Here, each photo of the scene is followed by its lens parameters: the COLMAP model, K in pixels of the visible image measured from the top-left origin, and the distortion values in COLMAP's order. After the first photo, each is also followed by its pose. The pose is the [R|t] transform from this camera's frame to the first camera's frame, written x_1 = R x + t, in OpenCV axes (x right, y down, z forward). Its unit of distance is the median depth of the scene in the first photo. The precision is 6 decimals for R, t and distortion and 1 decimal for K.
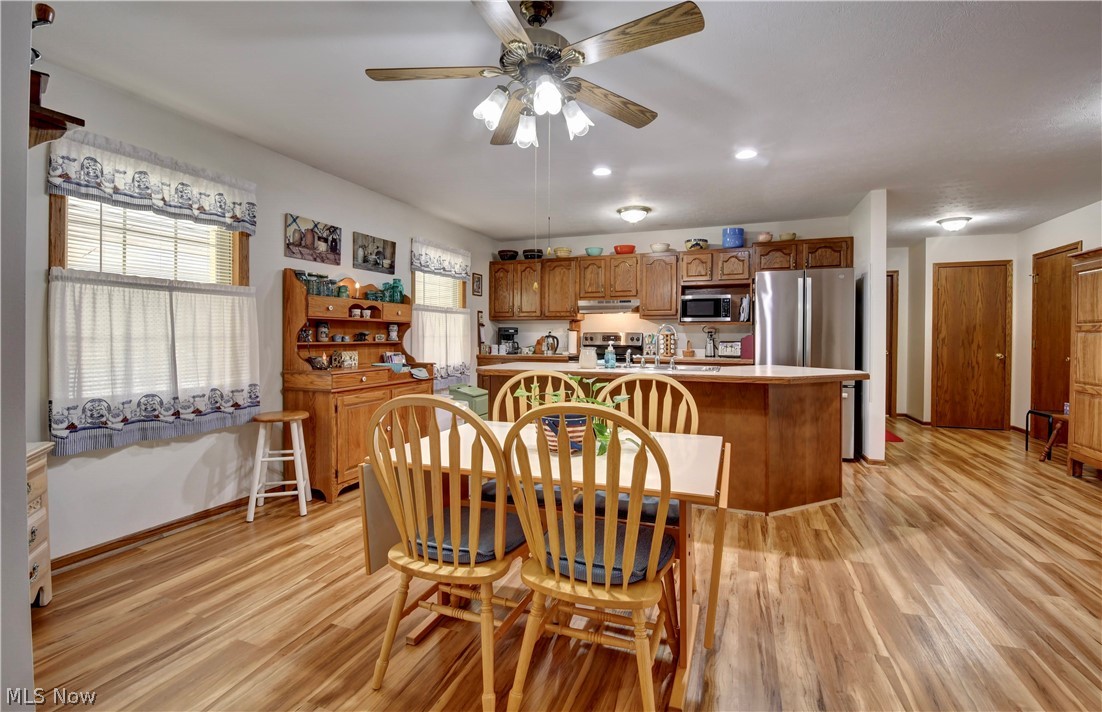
lens RADIAL K [[482.1, 0, 554.7], [0, 482.1, 341.4], [0, 0, 1]] dist [0.009288, -0.018184]
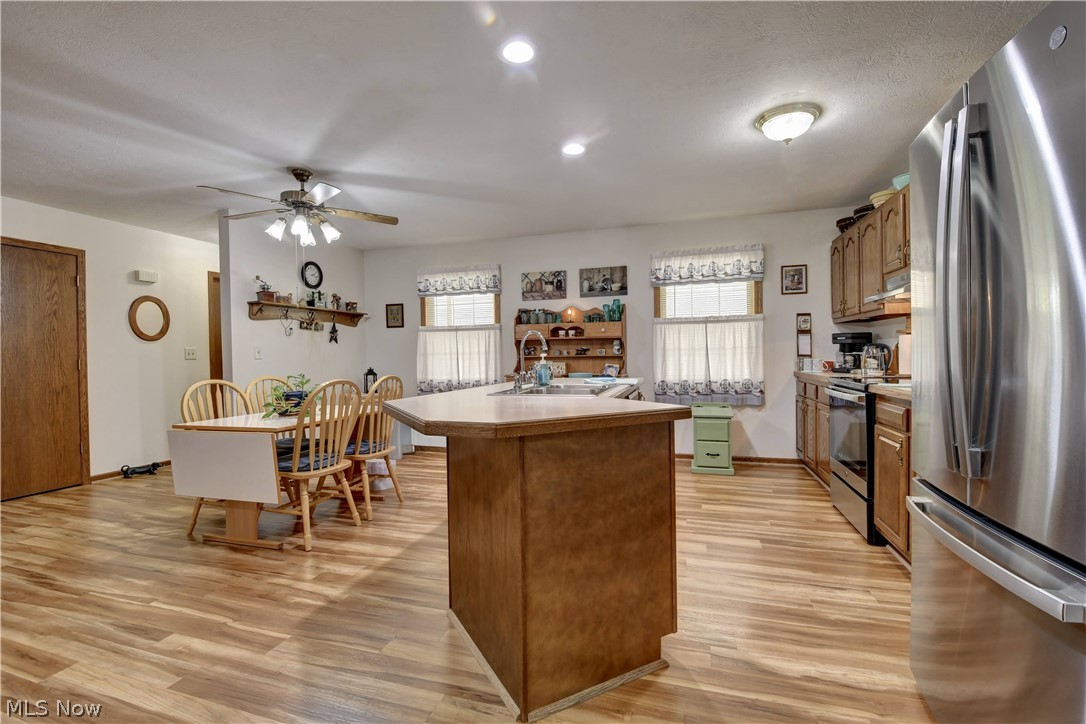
lens RADIAL K [[476.7, 0, 543.6], [0, 476.7, 359.4], [0, 0, 1]] dist [0.004848, -0.014790]
pose [[0.063678, 0.004520, -0.997960, 0.959809], [0.003873, 0.999981, 0.004777, 0.006084], [0.997963, -0.004169, 0.063659, 0.940072]]
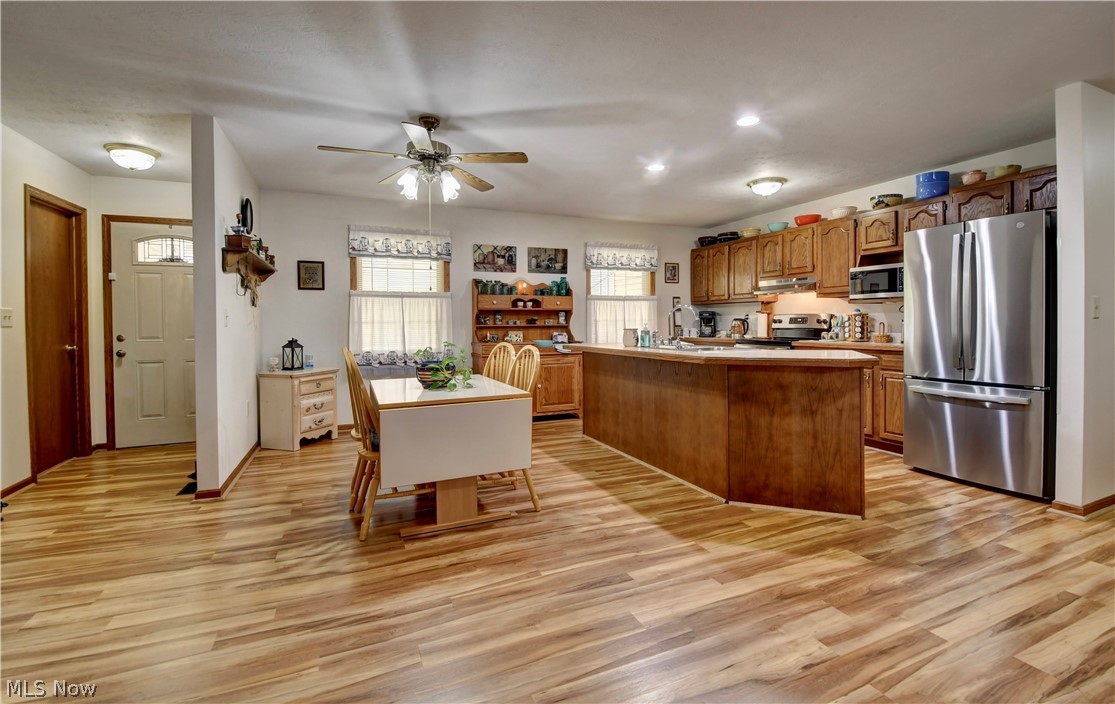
lens RADIAL K [[489.1, 0, 561.2], [0, 489.1, 330.5], [0, 0, 1]] dist [0.017060, -0.024831]
pose [[0.695194, 0.003071, -0.718816, 0.784494], [0.001193, 0.999985, 0.005426, 0.011484], [0.718821, -0.004629, 0.695180, 0.078175]]
